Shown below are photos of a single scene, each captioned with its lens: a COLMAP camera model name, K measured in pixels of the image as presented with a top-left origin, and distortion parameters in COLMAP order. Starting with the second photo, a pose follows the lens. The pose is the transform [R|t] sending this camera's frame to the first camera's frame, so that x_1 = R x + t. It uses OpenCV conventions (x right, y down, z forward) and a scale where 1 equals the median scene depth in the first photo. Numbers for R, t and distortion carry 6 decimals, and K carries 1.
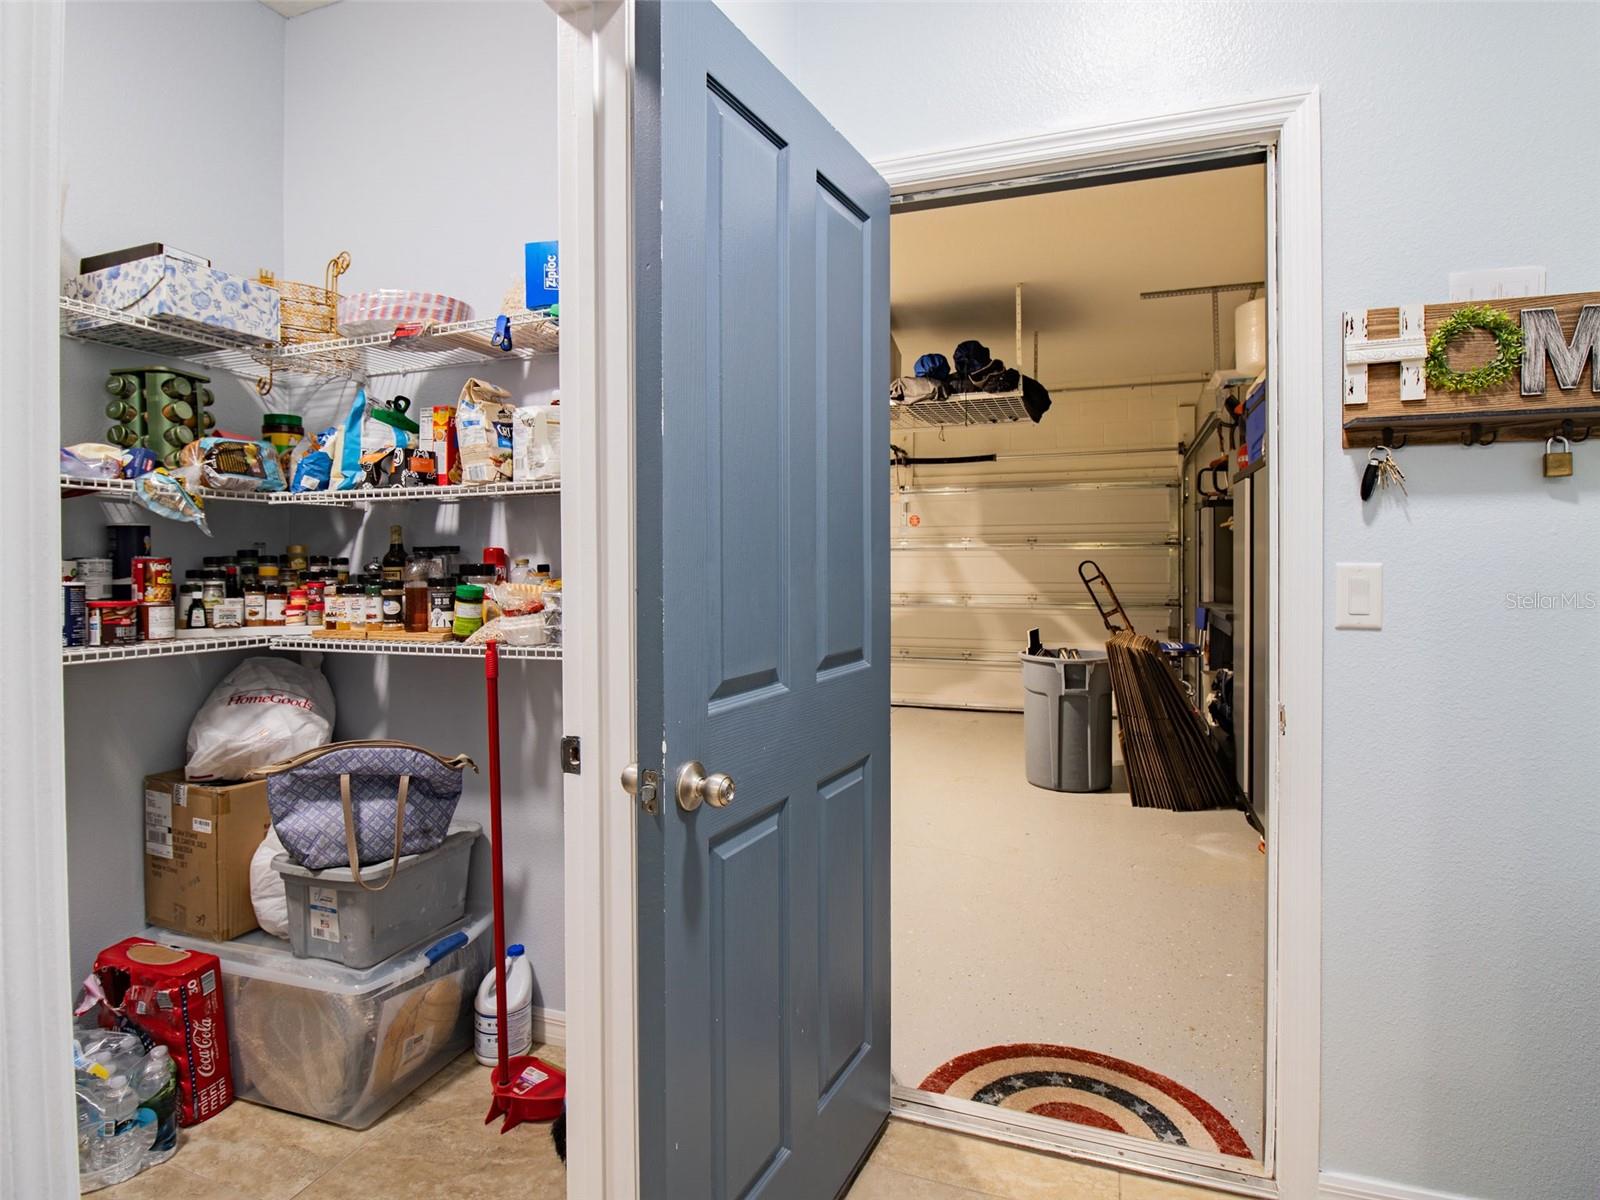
lens RADIAL K [[841.4, 0, 803.8], [0, 841.4, 562.0], [0, 0, 1]] dist [0.000586, -0.014882]
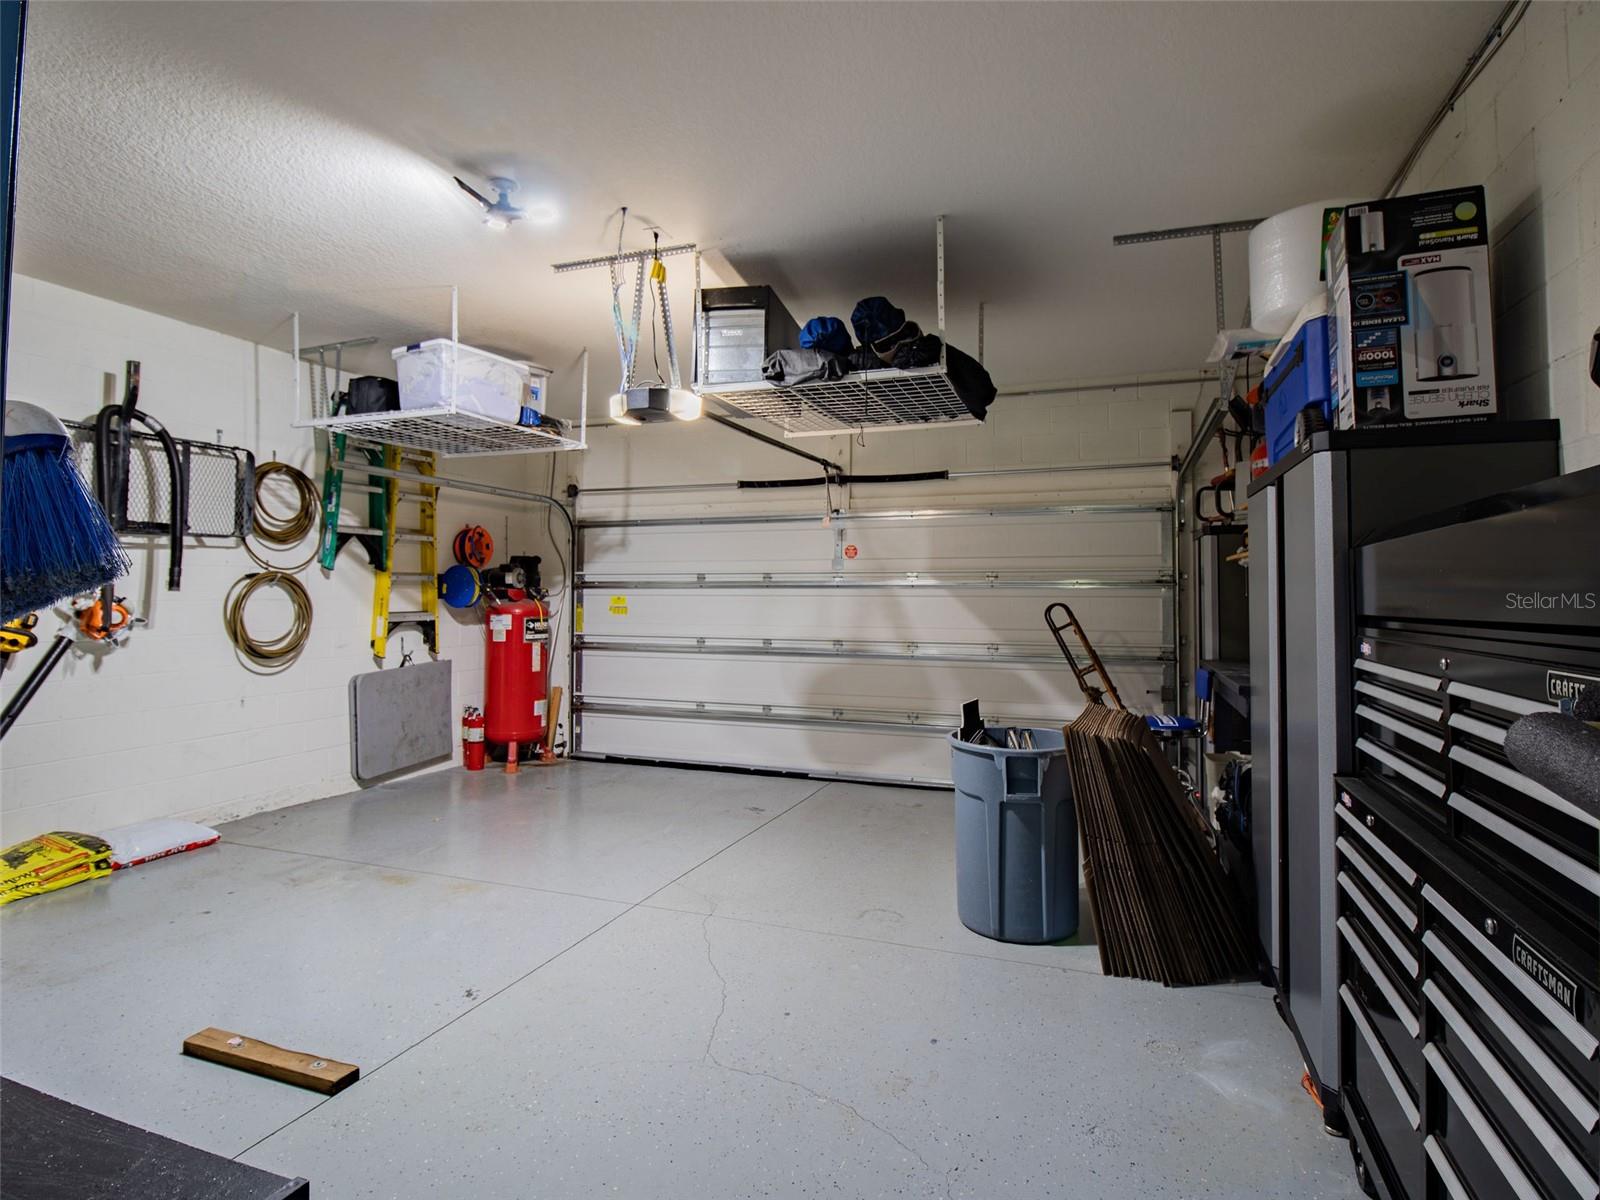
lens RADIAL K [[841.4, 0, 803.8], [0, 841.4, 562.0], [0, 0, 1]] dist [0.000586, -0.014882]
pose [[0.999981, 0.006104, 0.000788, 0.129423], [-0.006067, 0.999162, -0.040471, -0.008715], [-0.001034, 0.040466, 0.999180, 0.276760]]
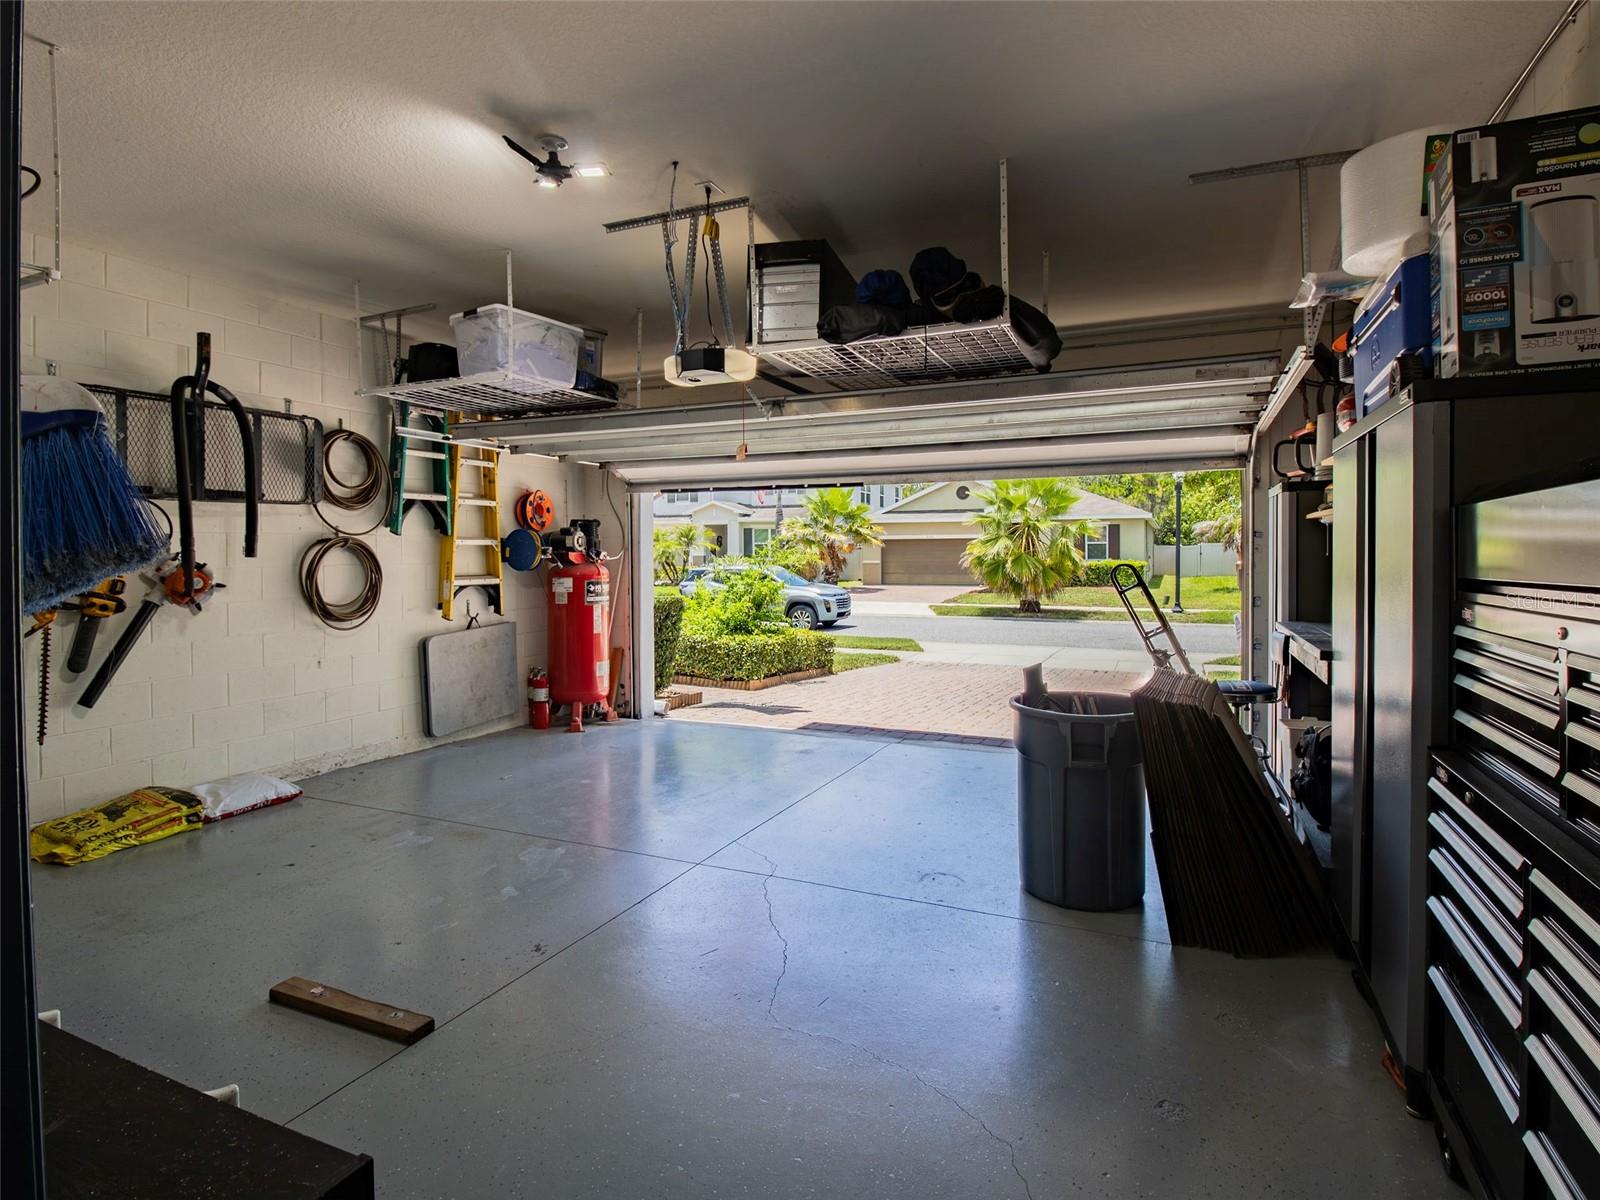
lens RADIAL K [[841.4, 0, 803.8], [0, 841.4, 562.0], [0, 0, 1]] dist [0.000586, -0.014882]
pose [[0.997821, 0.000737, -0.065976, 0.128201], [-0.000261, 0.999974, 0.007218, -0.011048], [0.065980, -0.007185, 0.997795, 0.286848]]
